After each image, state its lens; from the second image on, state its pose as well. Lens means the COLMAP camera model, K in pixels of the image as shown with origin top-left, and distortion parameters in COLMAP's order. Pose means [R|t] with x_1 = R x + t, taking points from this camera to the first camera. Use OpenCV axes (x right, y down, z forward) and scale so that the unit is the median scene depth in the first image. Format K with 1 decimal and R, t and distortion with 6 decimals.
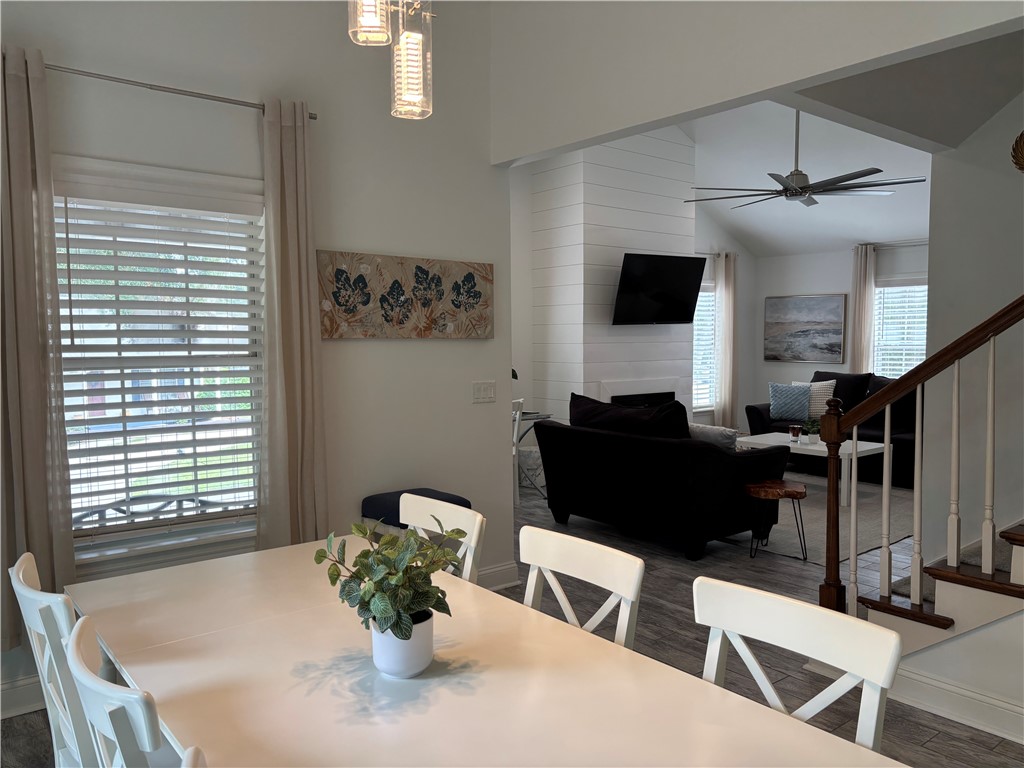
lens RADIAL K [[773.8, 0, 515.2], [0, 773.8, 384.9], [0, 0, 1]] dist [0.003159, -0.008035]
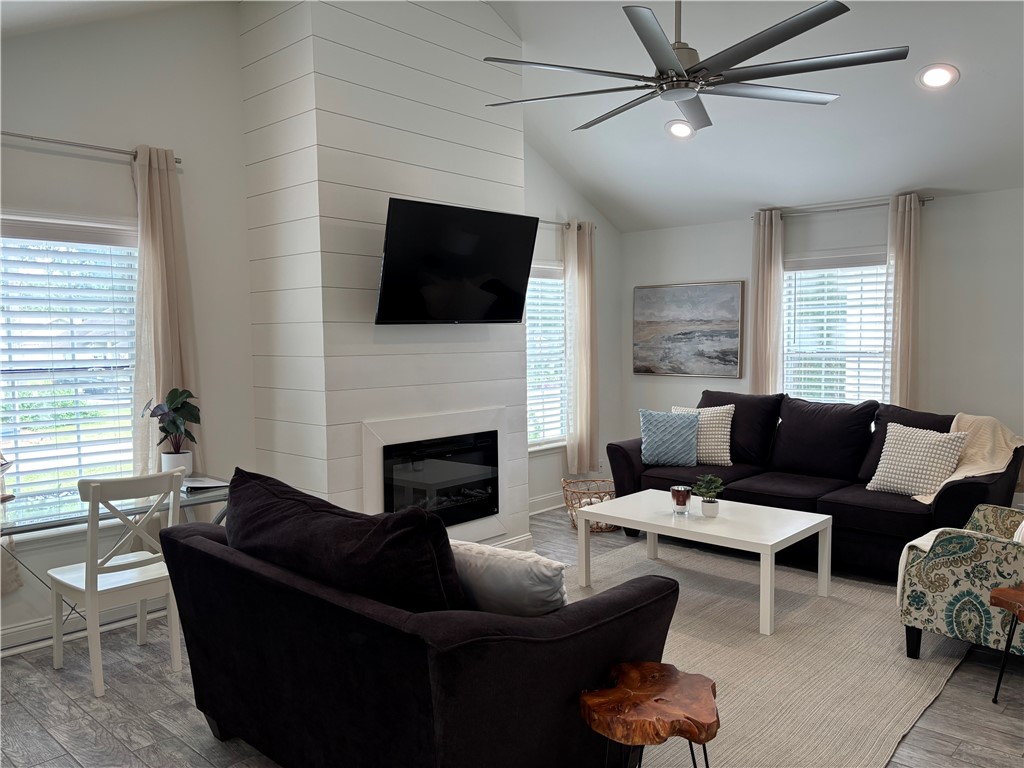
lens RADIAL K [[773.8, 0, 510.4], [0, 773.8, 385.5], [0, 0, 1]] dist [0.003159, -0.008035]
pose [[0.989320, -0.014675, 0.145017, 0.116714], [0.015065, 0.999885, -0.001587, -0.024378], [-0.144977, 0.003755, 0.989428, 0.341877]]
